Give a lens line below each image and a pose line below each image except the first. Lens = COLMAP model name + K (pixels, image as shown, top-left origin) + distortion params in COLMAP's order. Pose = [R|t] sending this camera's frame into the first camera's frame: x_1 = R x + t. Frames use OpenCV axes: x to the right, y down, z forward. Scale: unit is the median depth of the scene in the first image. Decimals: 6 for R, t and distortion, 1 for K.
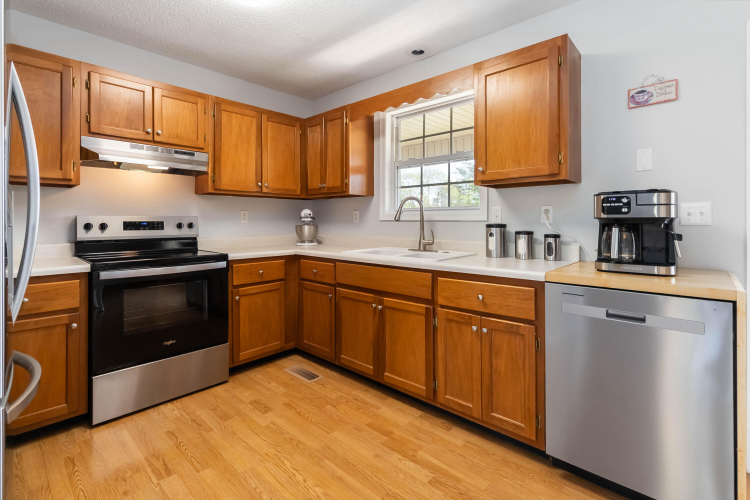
lens RADIAL K [[350.9, 0, 385.3], [0, 350.9, 220.4], [0, 0, 1]] dist [0.002748, 0.000290]
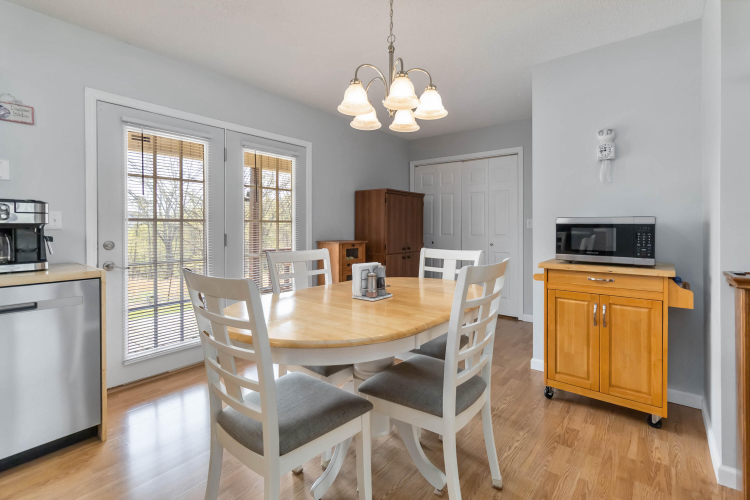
lens RADIAL K [[350.9, 0, 385.3], [0, 350.9, 220.4], [0, 0, 1]] dist [0.002748, 0.000290]
pose [[-0.077395, 0.015236, 0.996884, -0.311293], [0.001184, 0.999884, -0.015190, 0.000796], [-0.997000, 0.000005, -0.077404, -0.068107]]
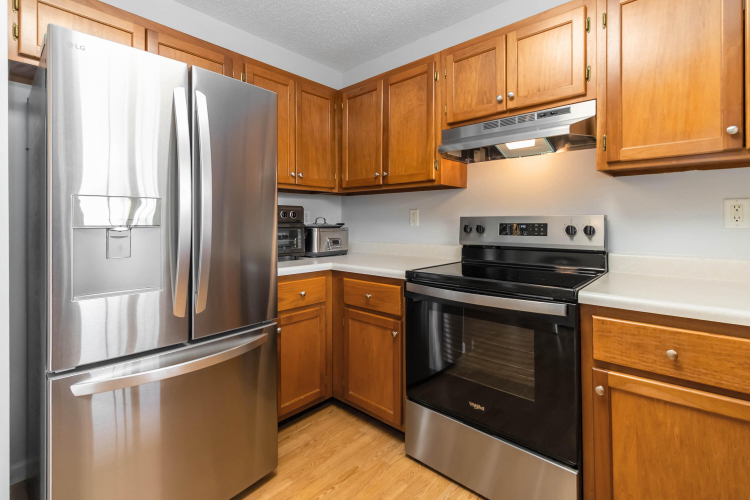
lens RADIAL K [[350.9, 0, 385.3], [0, 350.9, 220.4], [0, 0, 1]] dist [0.002748, 0.000290]
pose [[0.000742, -0.004167, -0.999991, 0.043305], [0.002748, 0.999988, -0.004165, -0.001701], [0.999996, -0.002745, 0.000754, 0.705588]]
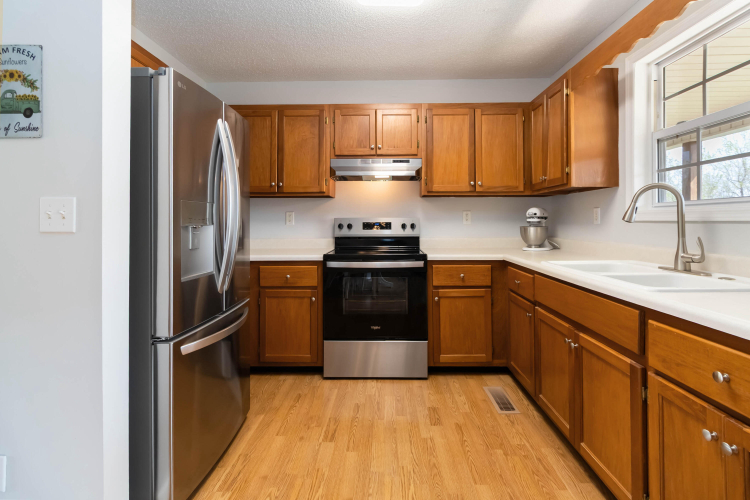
lens RADIAL K [[350.9, 0, 385.3], [0, 350.9, 220.4], [0, 0, 1]] dist [0.002748, 0.000290]
pose [[0.662079, -0.004014, -0.749423, 0.230672], [0.002941, 0.999992, -0.002758, -0.000855], [0.749428, -0.000378, 0.662086, 0.223342]]
